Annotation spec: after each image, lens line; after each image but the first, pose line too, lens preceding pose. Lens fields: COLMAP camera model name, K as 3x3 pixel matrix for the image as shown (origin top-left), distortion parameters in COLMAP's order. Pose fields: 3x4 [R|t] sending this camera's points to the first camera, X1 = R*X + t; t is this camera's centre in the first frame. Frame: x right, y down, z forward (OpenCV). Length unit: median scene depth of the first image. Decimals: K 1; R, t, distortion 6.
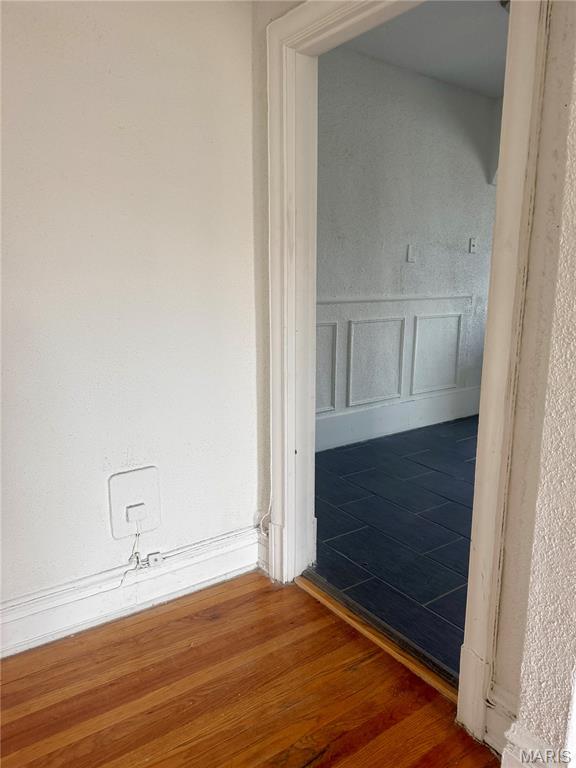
lens RADIAL K [[538.9, 0, 288.0], [0, 538.9, 384.0], [0, 0, 1]] dist [0.091268, -0.137447]
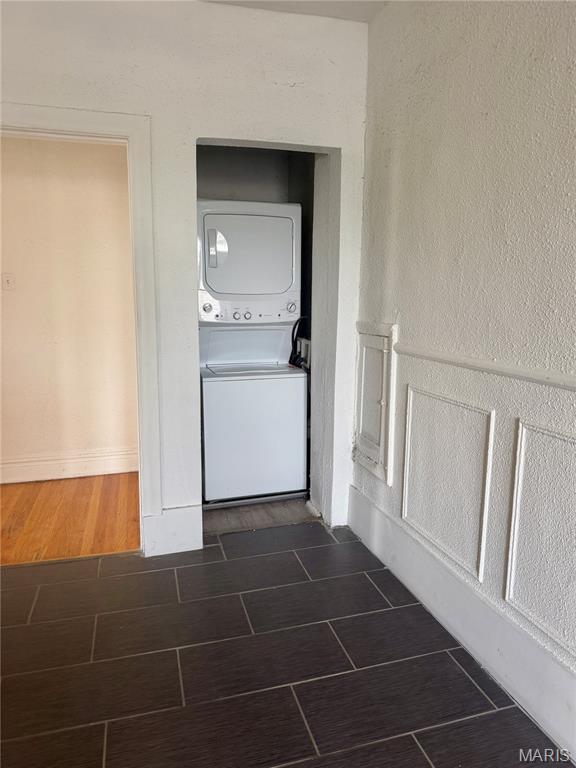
lens RADIAL K [[538.9, 0, 288.0], [0, 538.9, 384.0], [0, 0, 1]] dist [0.091268, -0.137447]
pose [[-0.354002, 0.143360, -0.924192, 0.610186], [-0.186194, 0.957597, 0.219861, -0.213431], [0.916523, 0.249911, -0.312299, 0.981070]]
